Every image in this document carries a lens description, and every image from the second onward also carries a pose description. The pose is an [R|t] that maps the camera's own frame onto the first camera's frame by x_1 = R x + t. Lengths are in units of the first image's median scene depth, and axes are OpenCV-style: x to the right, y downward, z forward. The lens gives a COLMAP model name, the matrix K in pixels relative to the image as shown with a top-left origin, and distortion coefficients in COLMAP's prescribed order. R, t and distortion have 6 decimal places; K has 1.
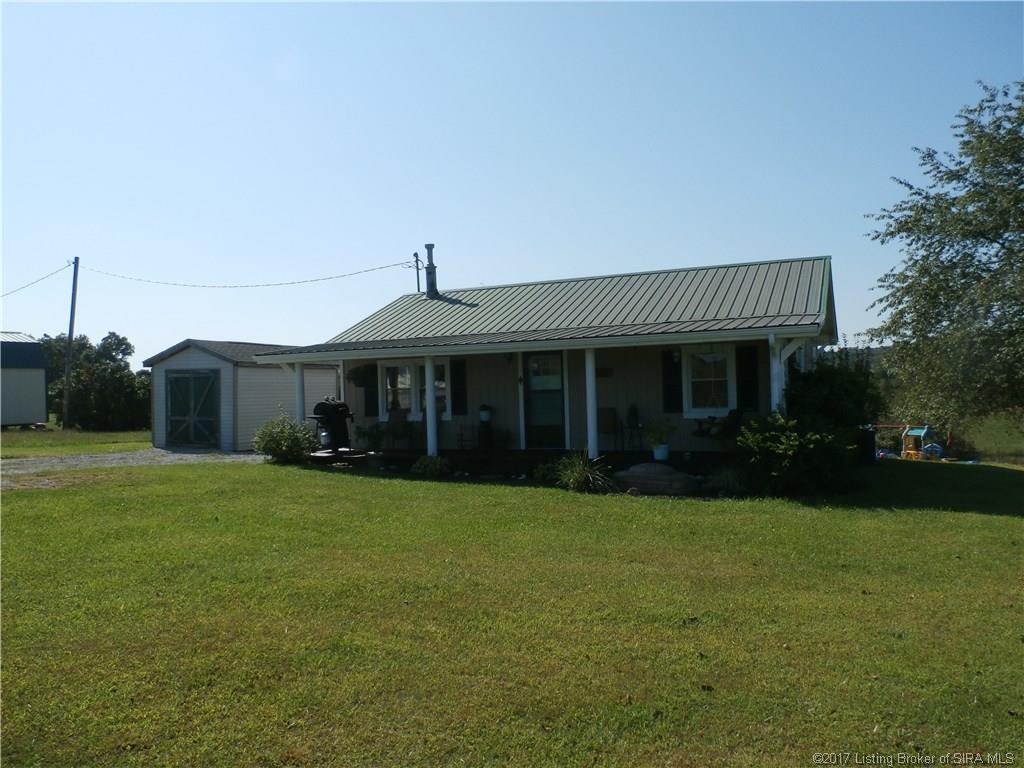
lens RADIAL K [[762.8, 0, 514.4], [0, 762.8, 385.6], [0, 0, 1]] dist [-0.008106, 0.000308]
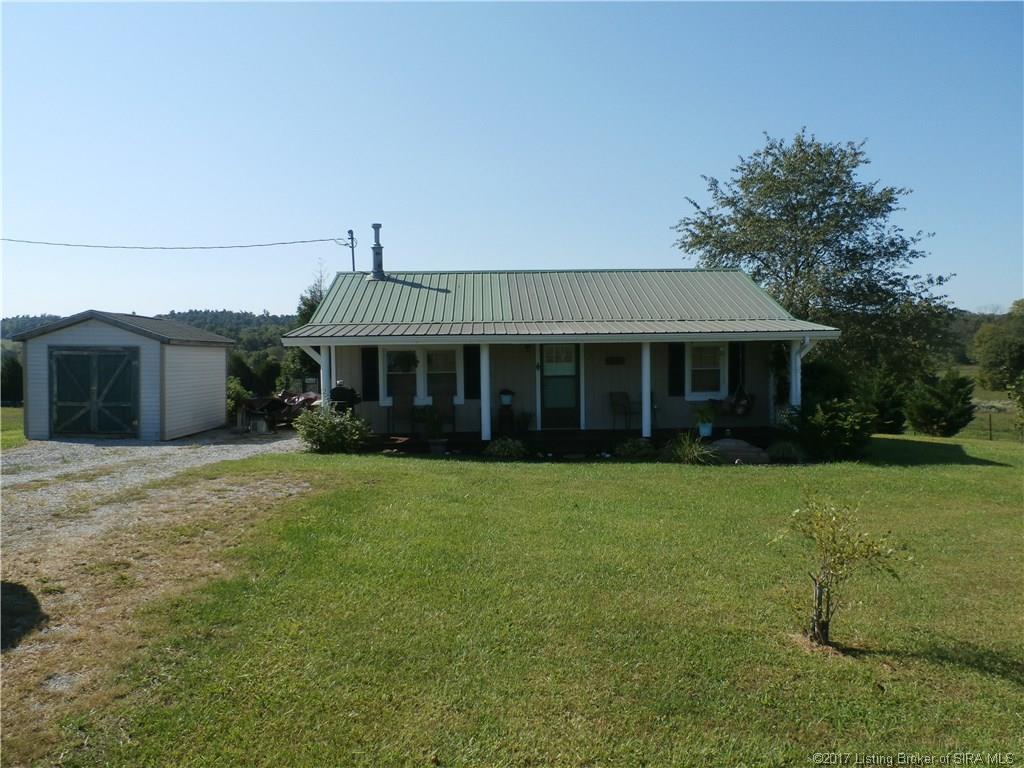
lens RADIAL K [[762.8, 0, 517.8], [0, 762.8, 385.2], [0, 0, 1]] dist [-0.008106, 0.000308]
pose [[0.888958, -0.002971, 0.457978, -0.517762], [-0.013545, 0.999371, 0.032773, -0.015772], [-0.457788, -0.035337, 0.888359, 0.047708]]
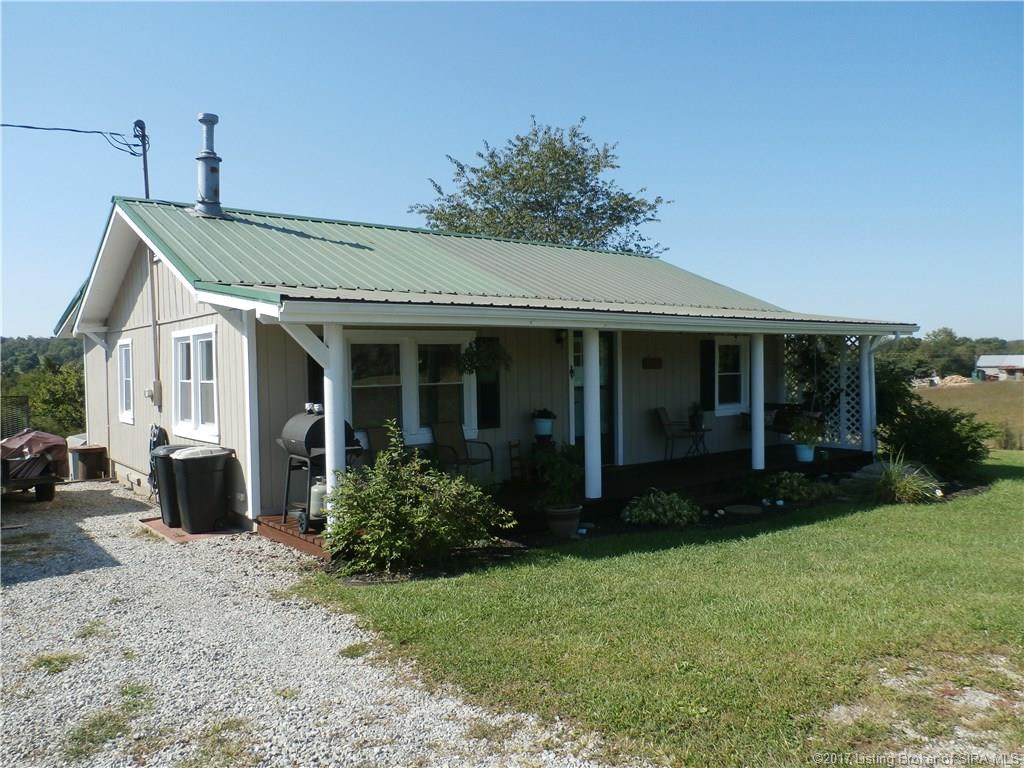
lens RADIAL K [[762.8, 0, 502.5], [0, 762.8, 385.9], [0, 0, 1]] dist [-0.008106, 0.000308]
pose [[0.469001, -0.005973, 0.883177, -0.629840], [0.001540, 0.999981, 0.005945, 0.001607], [-0.883196, -0.001428, 0.469001, 0.736881]]
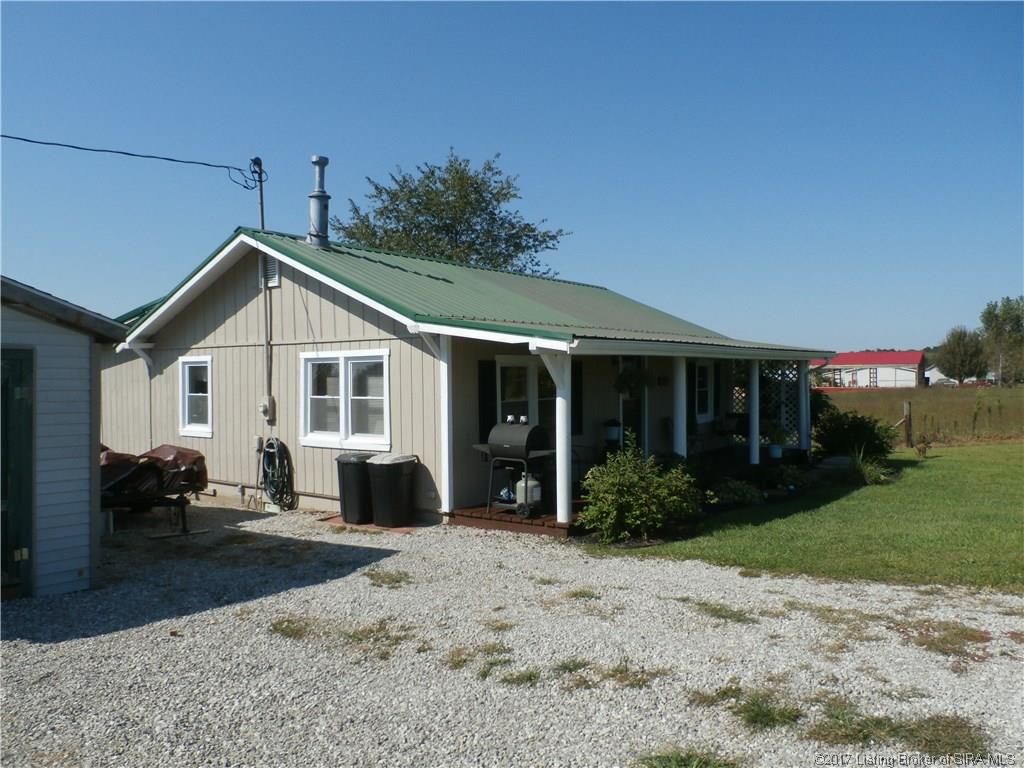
lens RADIAL K [[762.8, 0, 508.1], [0, 762.8, 389.3], [0, 0, 1]] dist [-0.008106, 0.000308]
pose [[0.216835, 0.002758, 0.976204, -0.851356], [0.002100, 0.999992, -0.003292, -0.003654], [-0.976206, 0.002764, 0.216827, 0.946467]]
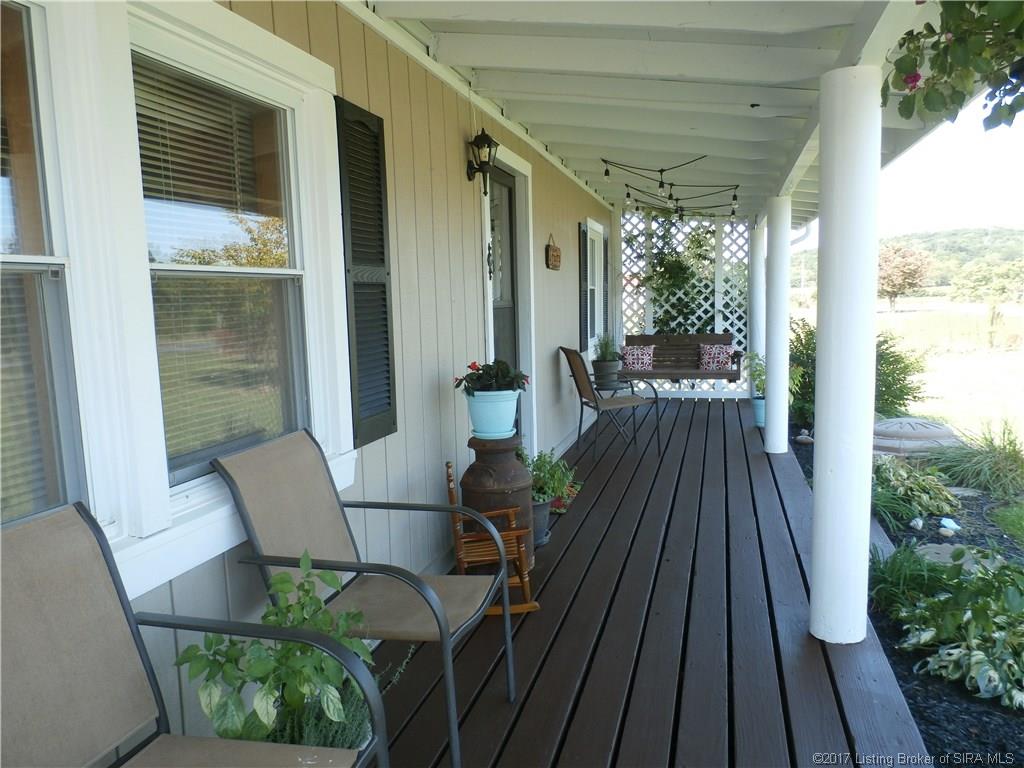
lens RADIAL K [[762.8, 0, 513.0], [0, 762.8, 388.5], [0, 0, 1]] dist [-0.008106, 0.000308]
pose [[-0.157662, -0.084246, 0.983893, -0.251409], [0.027599, 0.995589, 0.089670, 0.013483], [-0.987107, 0.041292, -0.154641, 1.043802]]
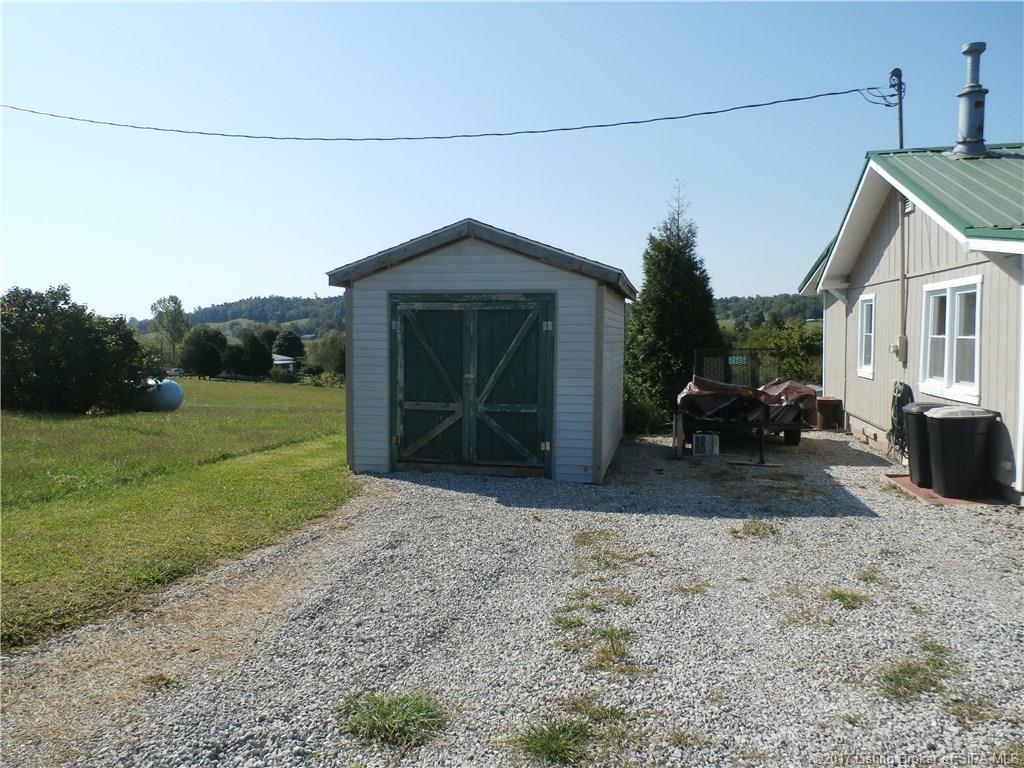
lens RADIAL K [[762.8, 0, 524.6], [0, 762.8, 383.4], [0, 0, 1]] dist [-0.008106, 0.000308]
pose [[0.970702, -0.006326, 0.240202, -0.656472], [-0.009303, 0.997915, 0.063873, 0.002564], [-0.240105, -0.064236, 0.968619, 0.760579]]
